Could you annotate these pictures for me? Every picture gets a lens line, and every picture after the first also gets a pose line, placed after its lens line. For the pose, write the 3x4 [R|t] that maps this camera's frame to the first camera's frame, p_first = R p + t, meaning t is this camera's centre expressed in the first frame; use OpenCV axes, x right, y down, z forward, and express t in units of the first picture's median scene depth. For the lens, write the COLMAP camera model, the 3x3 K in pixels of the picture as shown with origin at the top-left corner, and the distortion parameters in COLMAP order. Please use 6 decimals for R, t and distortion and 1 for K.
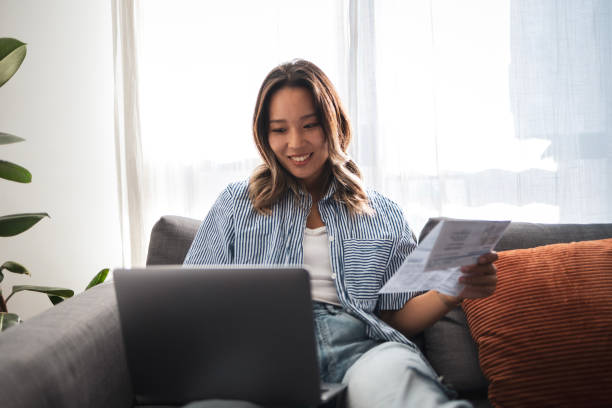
lens RADIAL K [[619.2, 0, 306.0], [0, 619.2, 204.0], [0, 0, 1]] dist [0.038077, 0.004366]
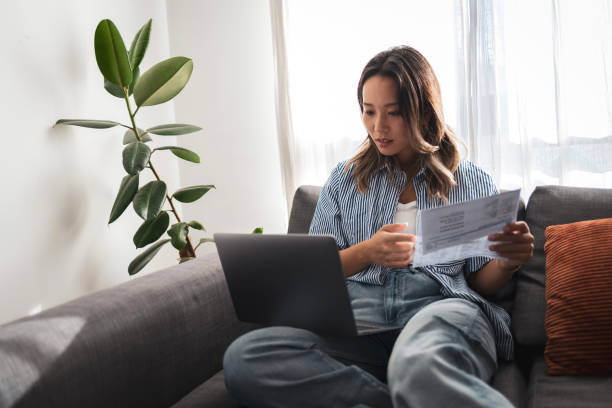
lens RADIAL K [[632.2, 0, 306.0], [0, 632.2, 204.0], [0, 0, 1]] dist [0.018559, -0.021816]
pose [[0.914547, 0.006982, -0.404420, 0.318872], [0.023074, 0.997322, 0.069397, -0.035855], [0.403822, -0.072799, 0.911937, -0.158290]]
